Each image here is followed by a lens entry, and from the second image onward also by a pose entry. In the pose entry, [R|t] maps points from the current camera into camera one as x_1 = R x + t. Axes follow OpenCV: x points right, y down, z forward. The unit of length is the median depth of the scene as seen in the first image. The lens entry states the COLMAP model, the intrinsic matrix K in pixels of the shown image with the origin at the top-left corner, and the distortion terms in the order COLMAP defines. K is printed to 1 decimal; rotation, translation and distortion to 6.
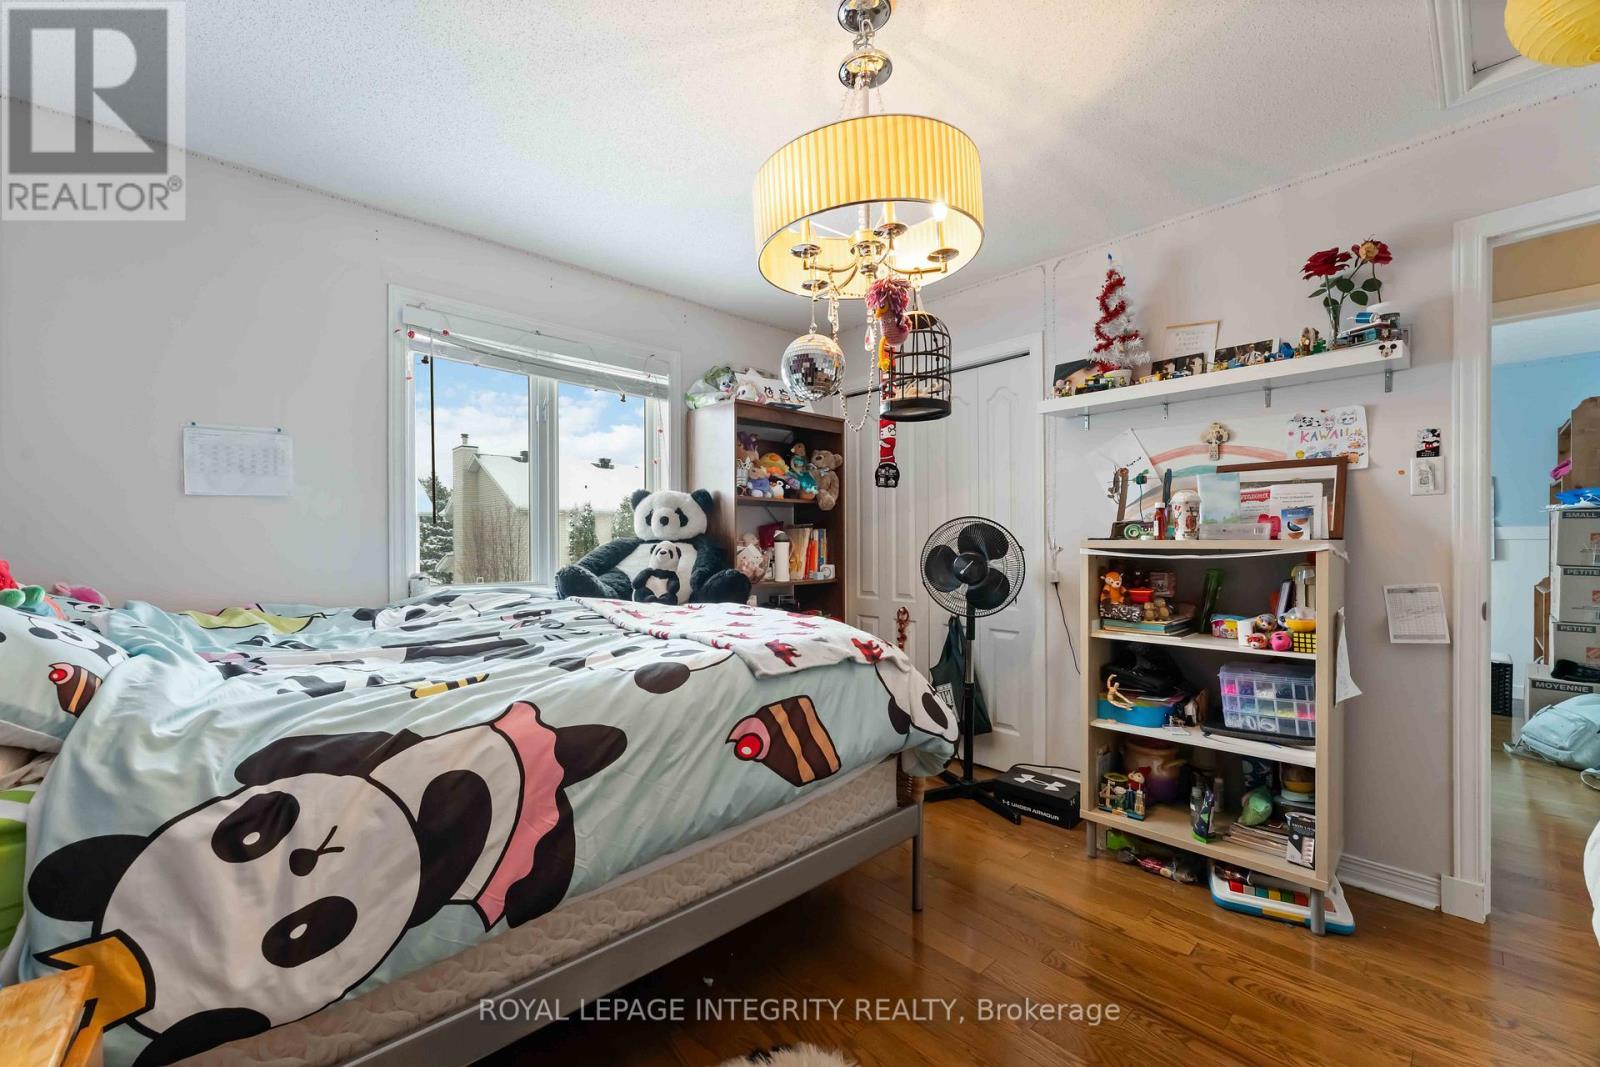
lens RADIAL K [[638.0, 0, 797.3], [0, 638.0, 539.1], [0, 0, 1]] dist [-0.000880, -0.000178]
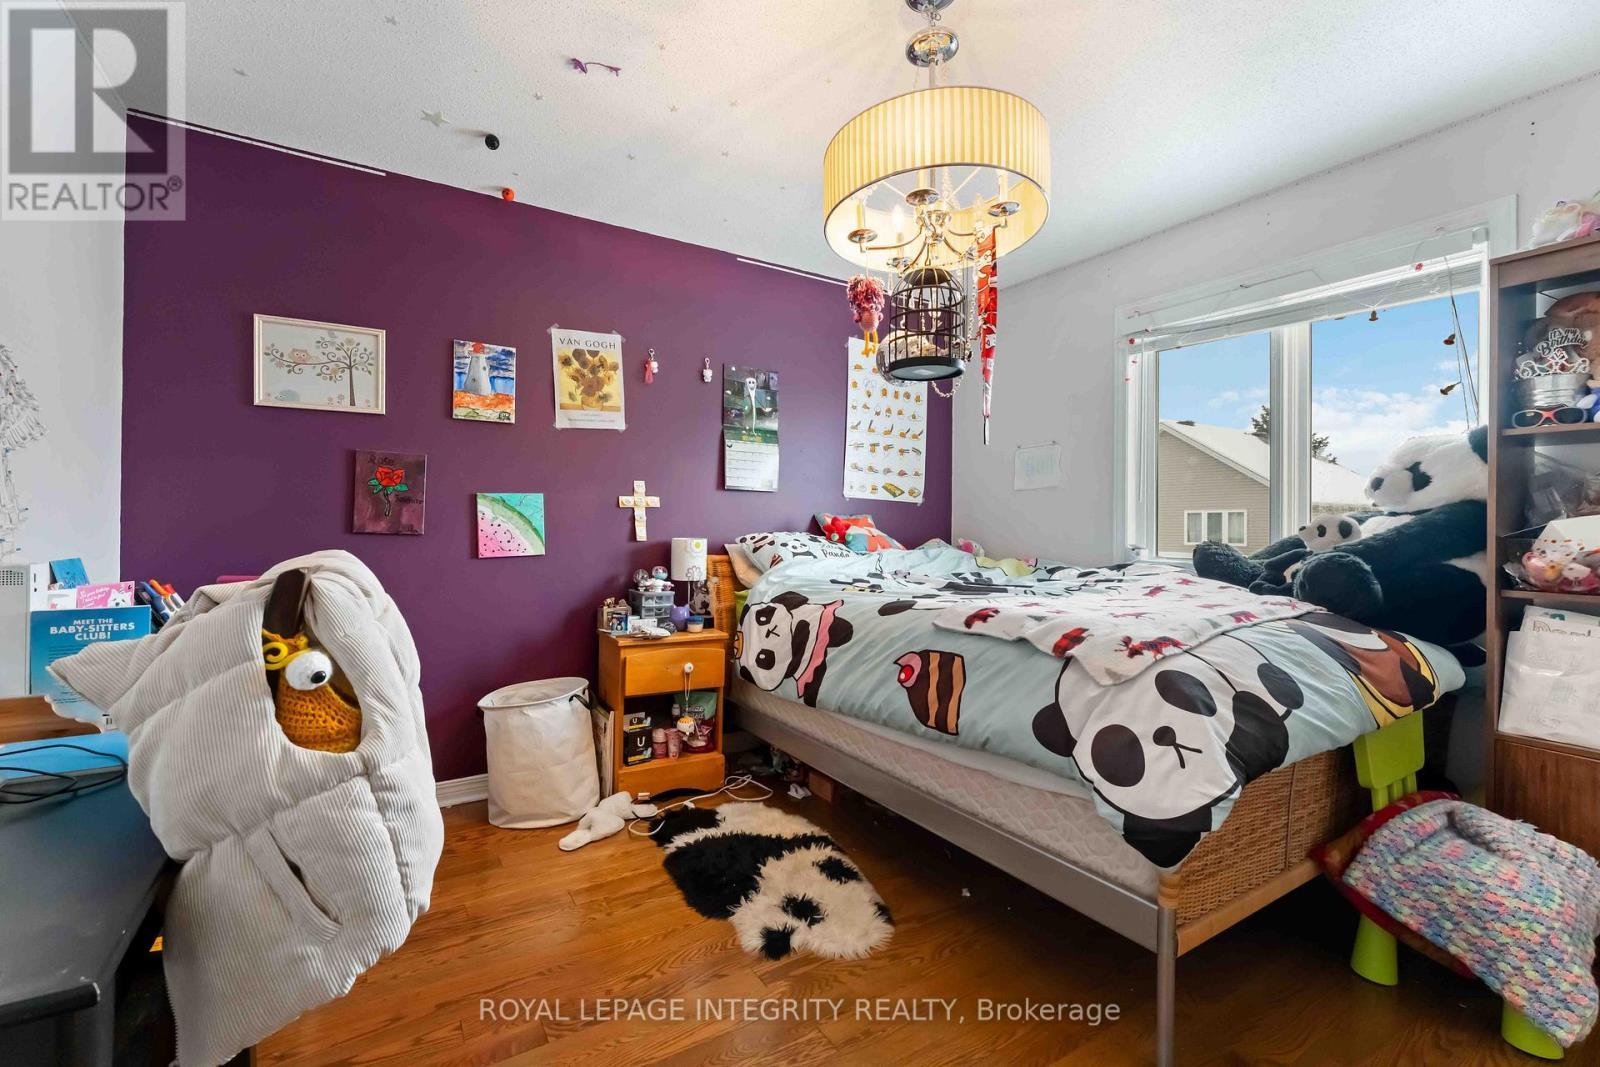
lens RADIAL K [[714.6, 0, 797.9], [0, 714.6, 528.6], [0, 0, 1]] dist [0.002316, 0.000110]
pose [[-0.192400, 0.001614, -0.981315, 1.628091], [-0.002654, 0.999994, 0.002165, 0.048701], [0.981313, 0.003021, -0.192395, 1.298463]]
